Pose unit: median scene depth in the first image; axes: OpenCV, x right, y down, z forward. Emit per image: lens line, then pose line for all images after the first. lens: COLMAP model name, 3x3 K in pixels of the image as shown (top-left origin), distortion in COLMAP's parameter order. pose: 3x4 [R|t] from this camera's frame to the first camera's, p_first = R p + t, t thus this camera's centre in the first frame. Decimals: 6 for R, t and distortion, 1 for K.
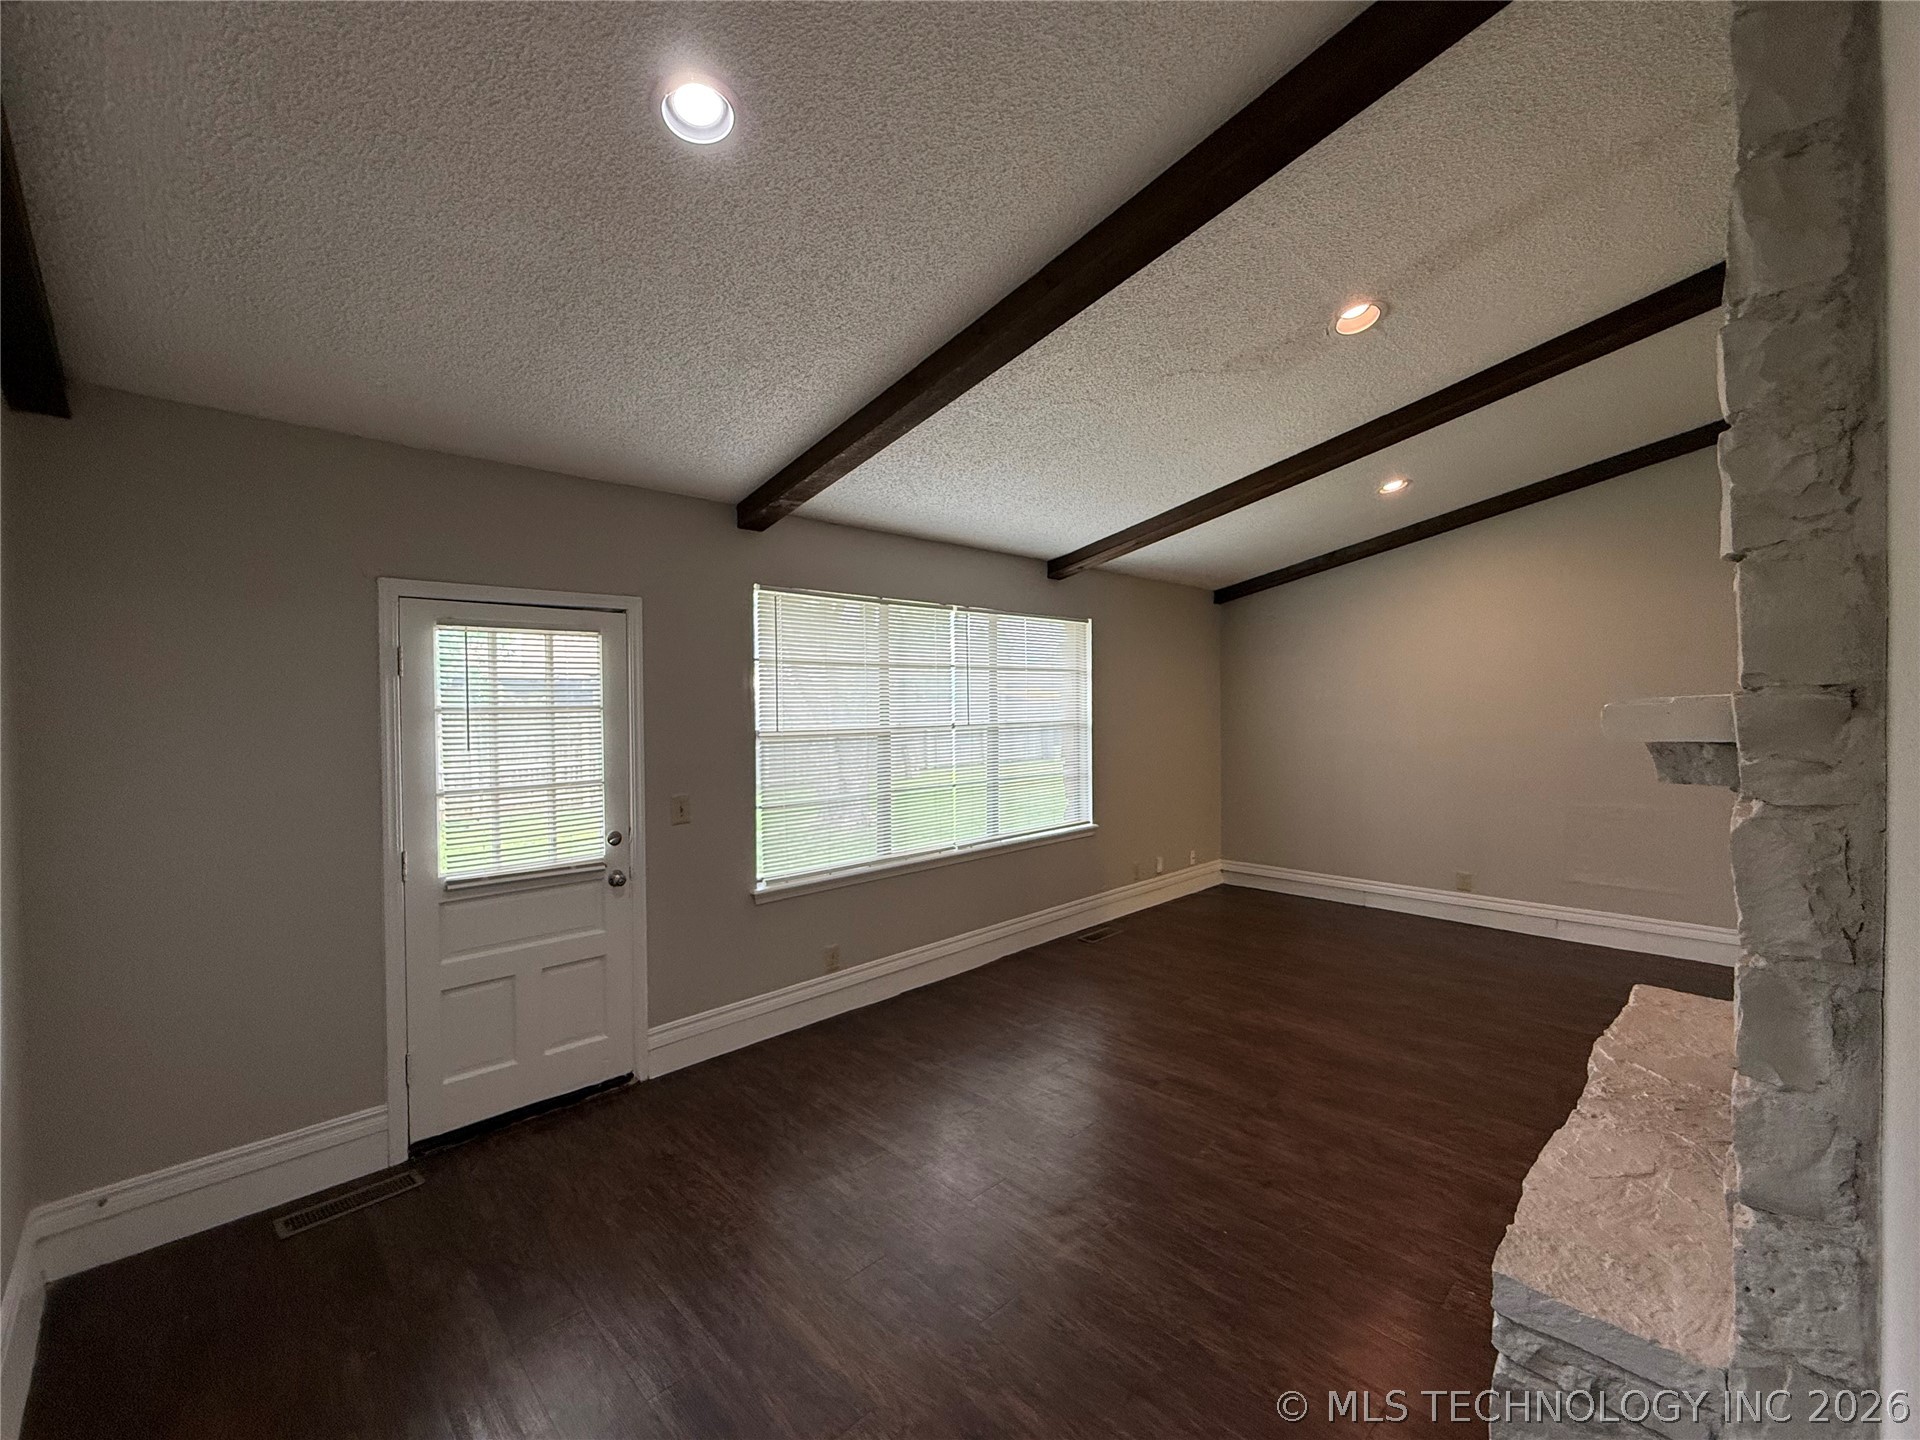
lens RADIAL K [[805.6, 0, 960.0], [0, 805.6, 720.0], [0, 0, 1]] dist [0.000509, 0.000165]
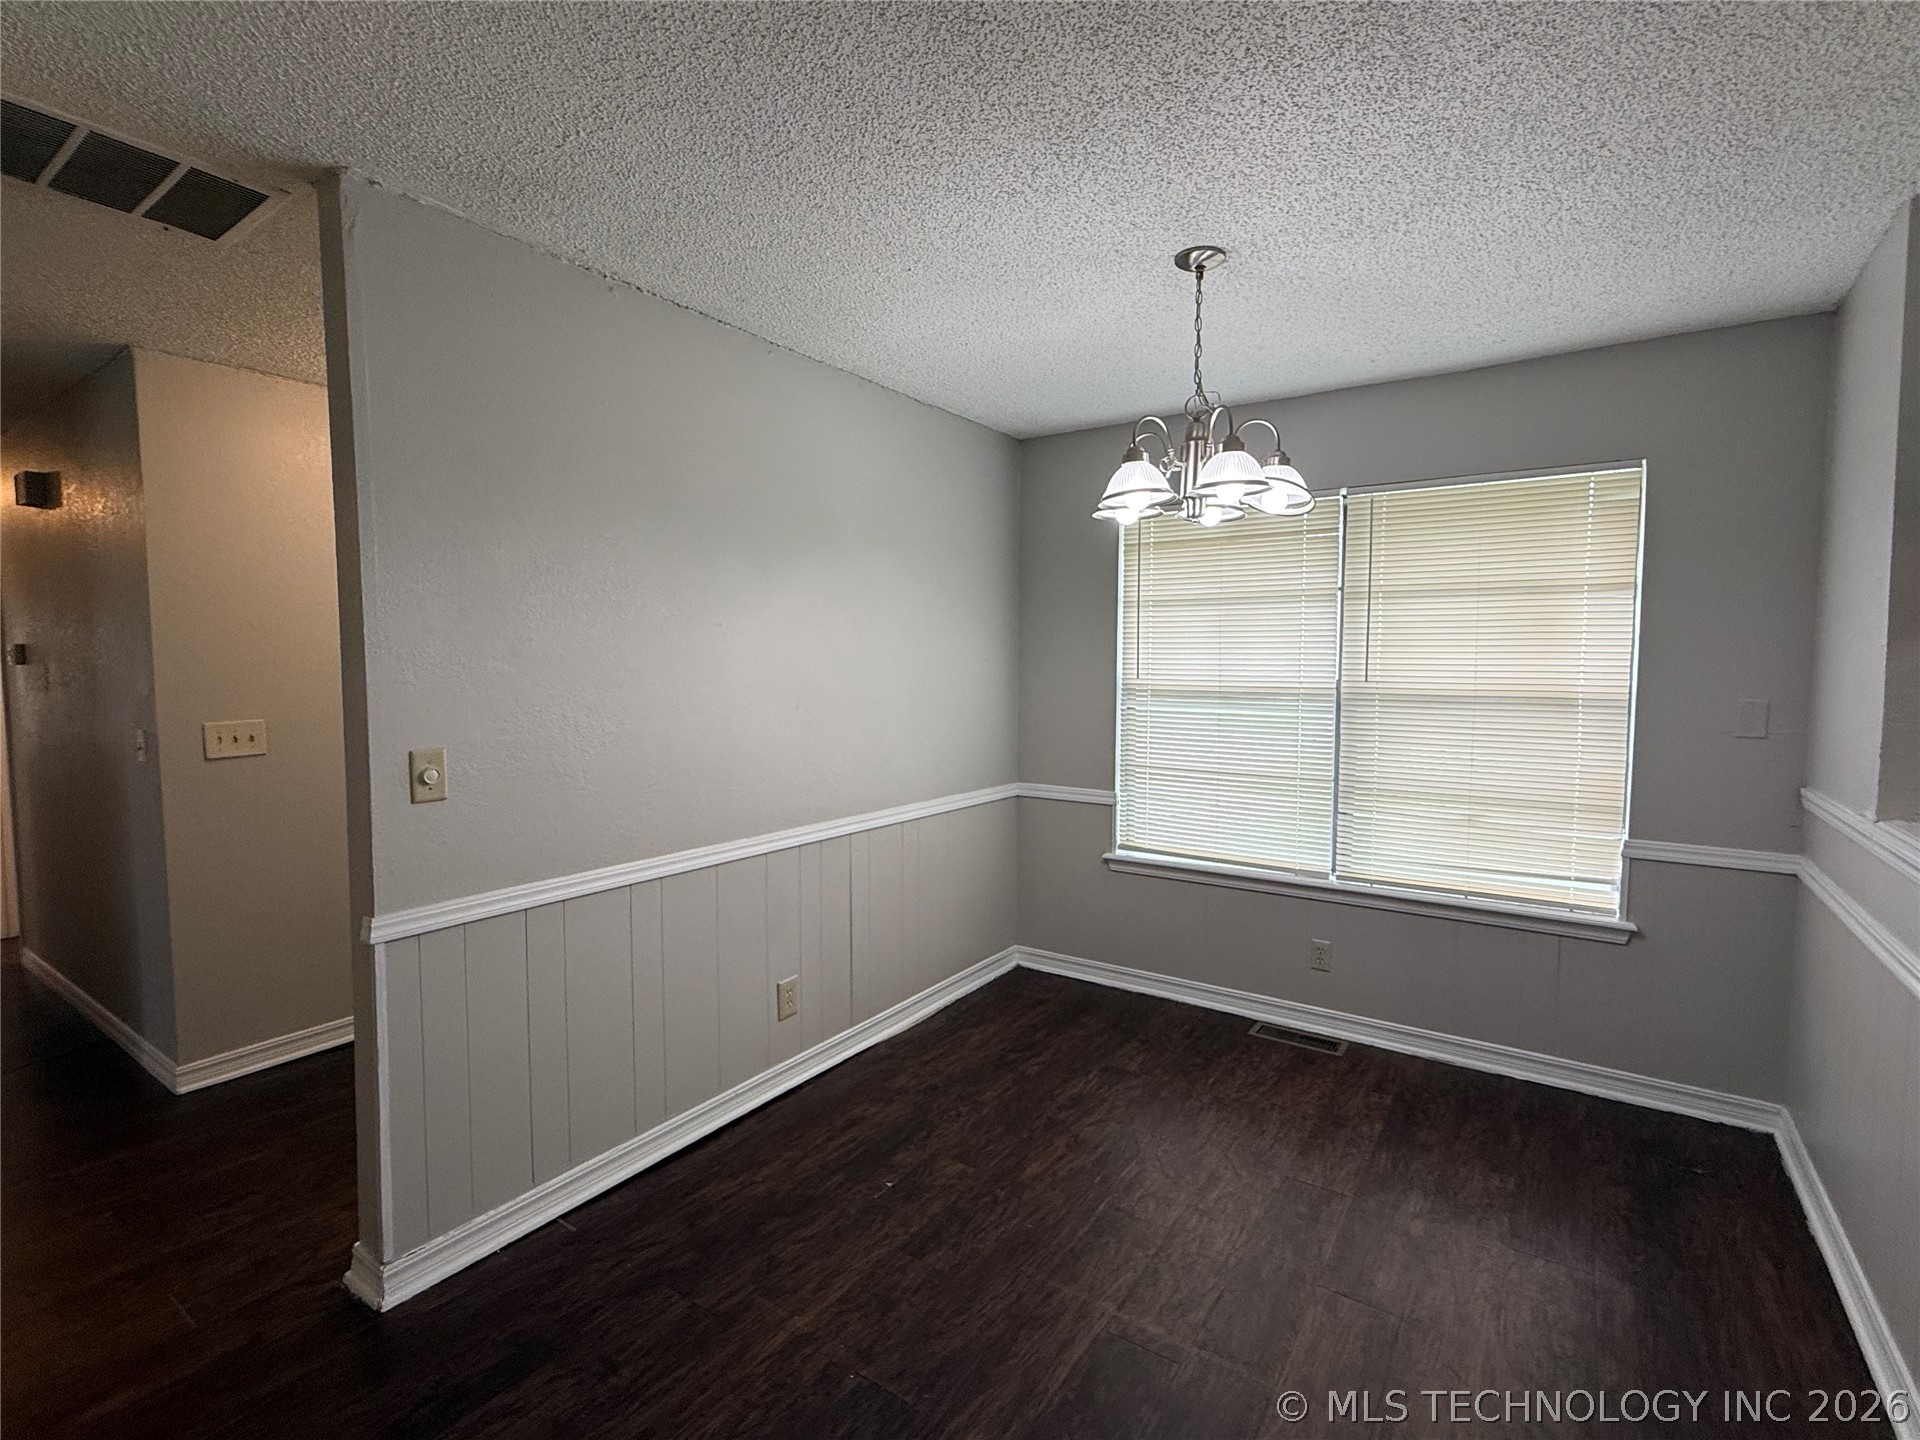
lens RADIAL K [[881.1, 0, 960.0], [0, 881.1, 720.0], [0, 0, 1]] dist [-0.000762, -0.000008]
pose [[0.199035, 0.085466, -0.976258, 0.641434], [-0.010879, 0.996321, 0.085005, -0.022487], [0.979932, -0.006299, 0.199233, 0.603780]]
